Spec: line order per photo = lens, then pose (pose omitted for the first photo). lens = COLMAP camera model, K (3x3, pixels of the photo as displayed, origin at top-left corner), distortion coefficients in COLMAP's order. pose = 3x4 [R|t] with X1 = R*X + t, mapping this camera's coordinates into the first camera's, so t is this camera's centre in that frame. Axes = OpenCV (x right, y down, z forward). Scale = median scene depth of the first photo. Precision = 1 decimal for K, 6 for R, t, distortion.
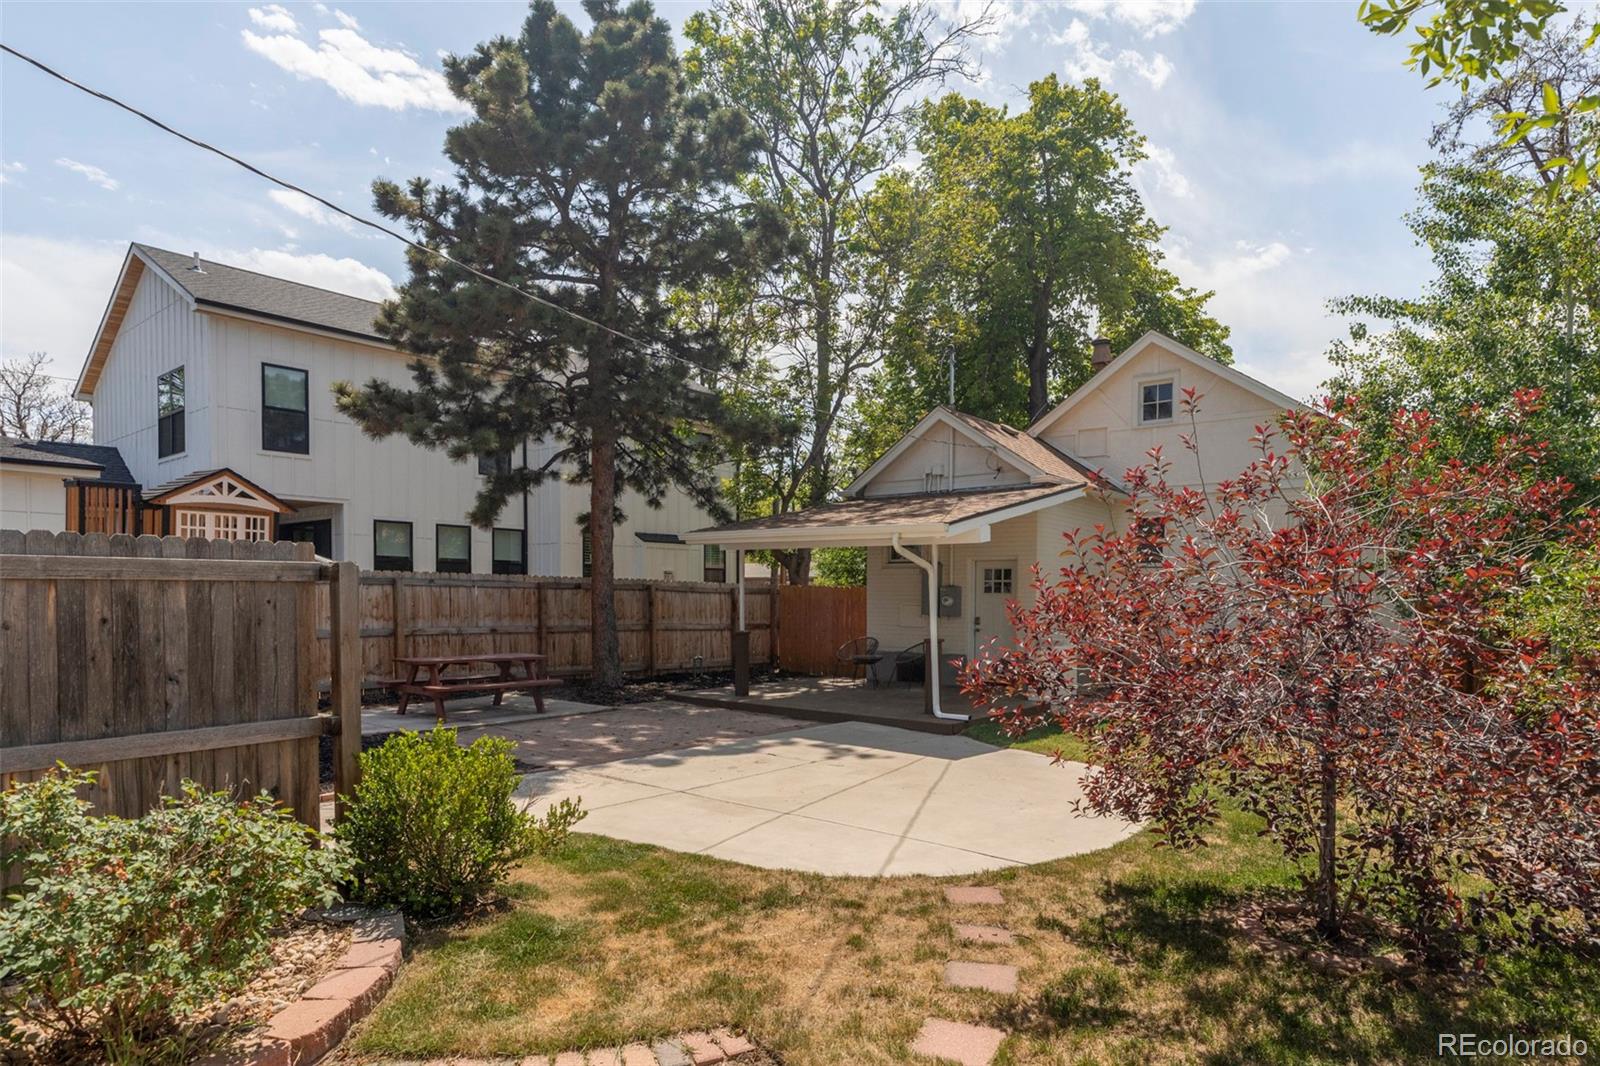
lens RADIAL K [[993.9, 0, 795.3], [0, 993.9, 633.8], [0, 0, 1]] dist [0.003141, -0.000335]
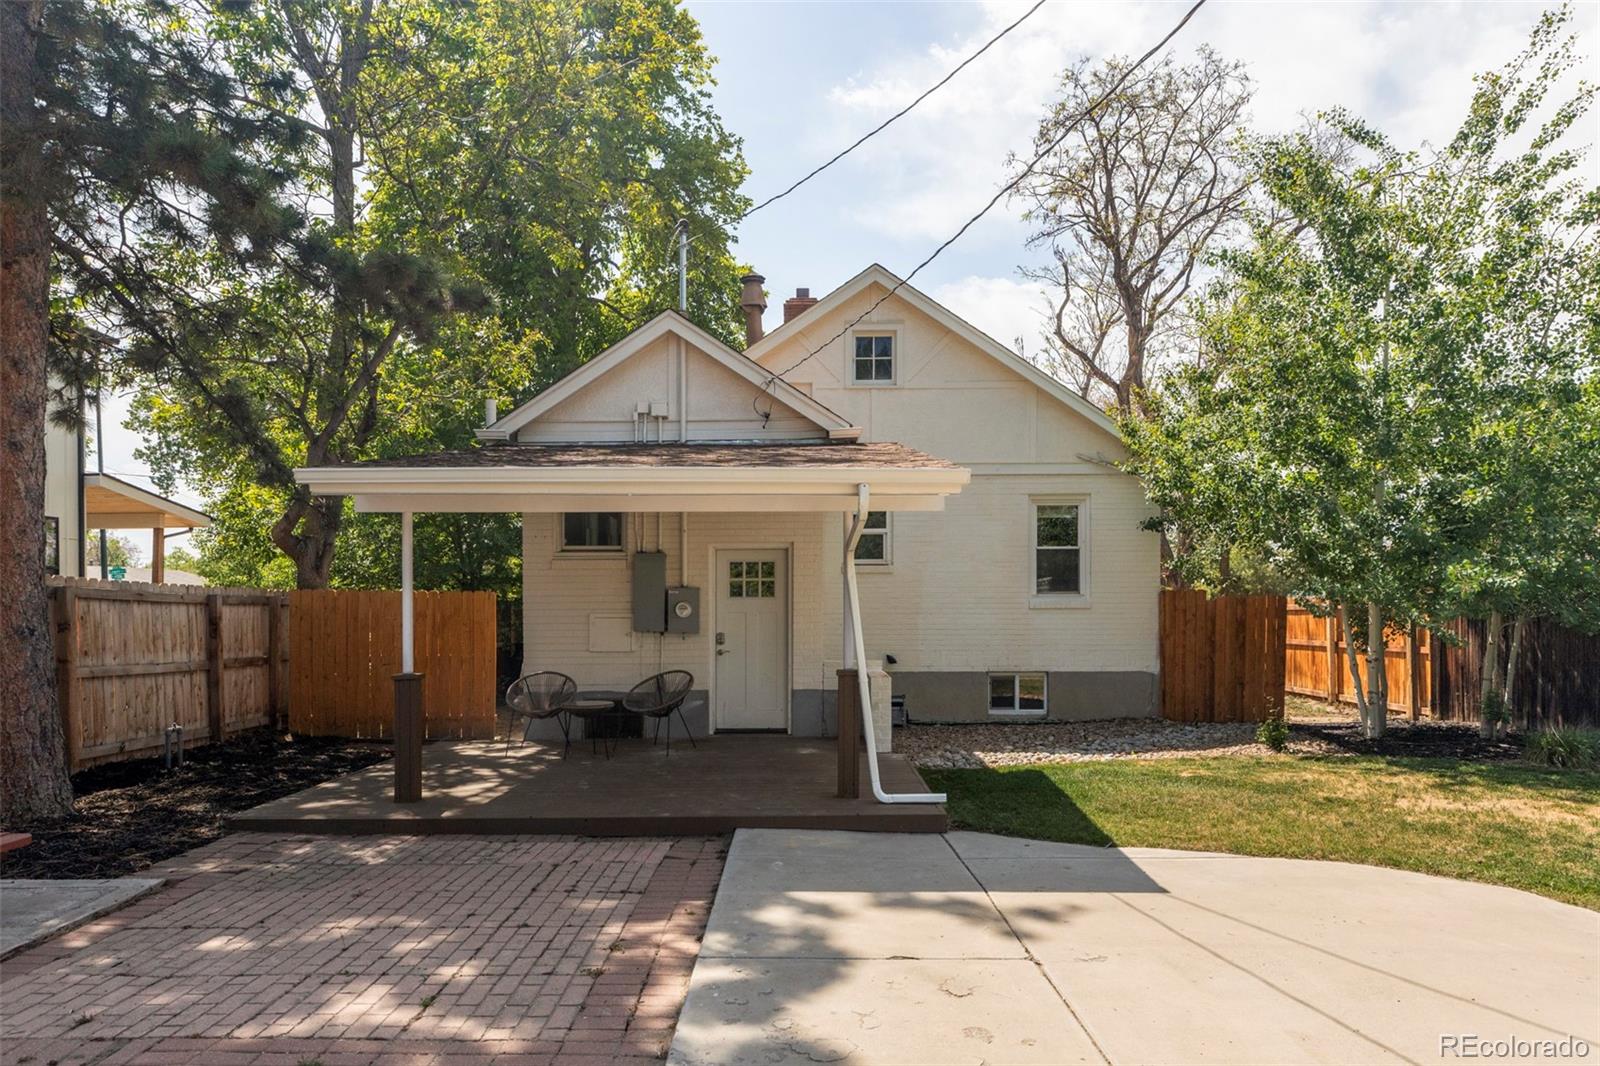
lens RADIAL K [[993.9, 0, 795.3], [0, 993.9, 633.8], [0, 0, 1]] dist [0.003141, -0.000335]
pose [[0.756779, -0.030603, 0.652955, -0.226687], [0.038887, 0.999242, 0.001762, -0.015479], [-0.652514, 0.024058, 0.757395, 0.462069]]
